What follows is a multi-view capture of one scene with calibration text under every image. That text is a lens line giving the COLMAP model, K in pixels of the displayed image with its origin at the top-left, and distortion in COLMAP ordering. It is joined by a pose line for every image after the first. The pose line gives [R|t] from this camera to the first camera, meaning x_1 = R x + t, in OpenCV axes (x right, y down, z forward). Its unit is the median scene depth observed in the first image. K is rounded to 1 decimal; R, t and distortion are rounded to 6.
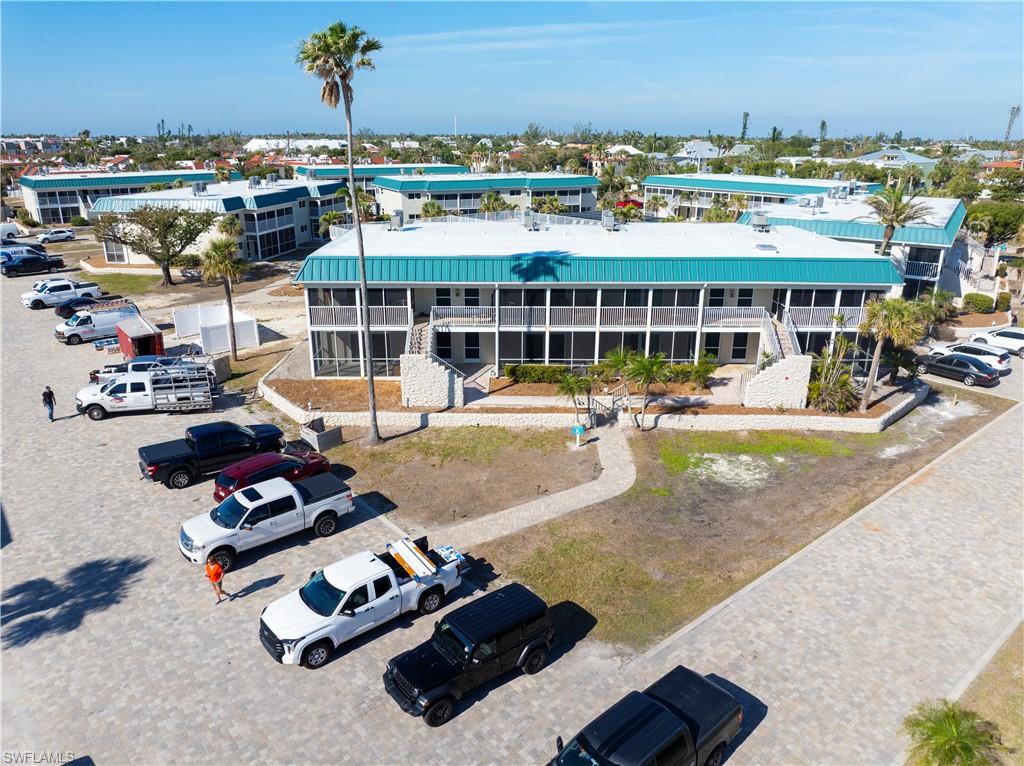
lens RADIAL K [[726.4, 0, 513.3], [0, 726.4, 380.3], [0, 0, 1]] dist [-0.021620, -0.020140]
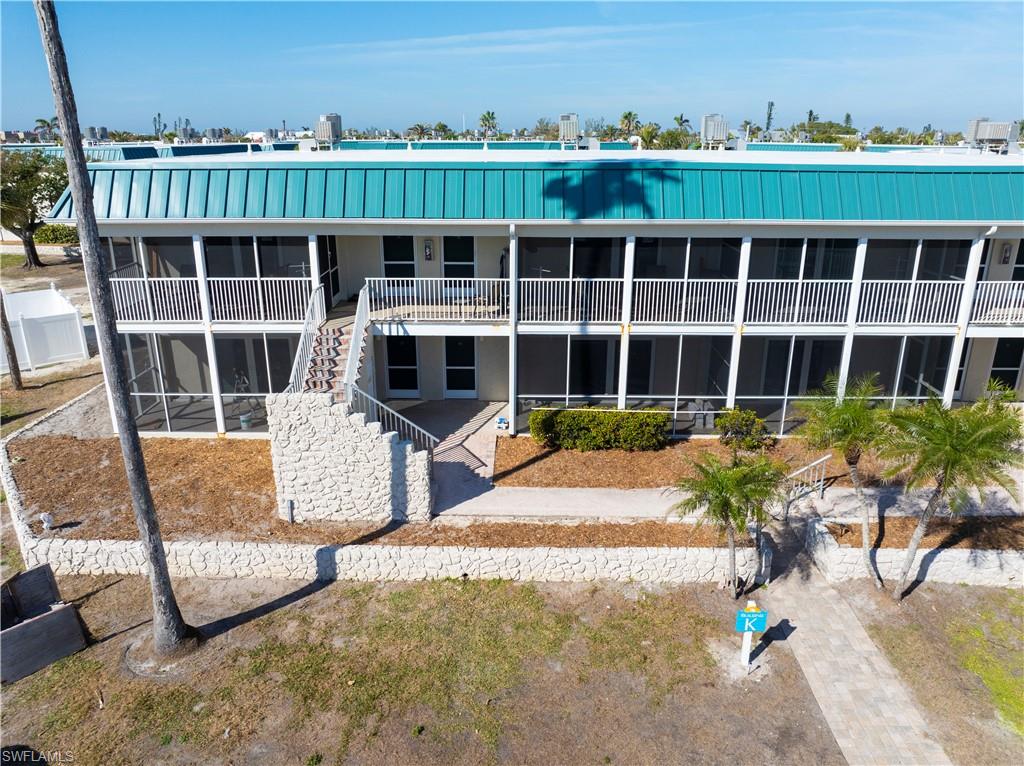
lens RADIAL K [[726.4, 0, 517.5], [0, 726.4, 387.4], [0, 0, 1]] dist [-0.021620, -0.020140]
pose [[0.999984, 0.001648, -0.005393, -0.016956], [-0.001617, 0.999983, 0.005687, -0.038045], [0.005402, -0.005678, 0.999969, 0.563139]]
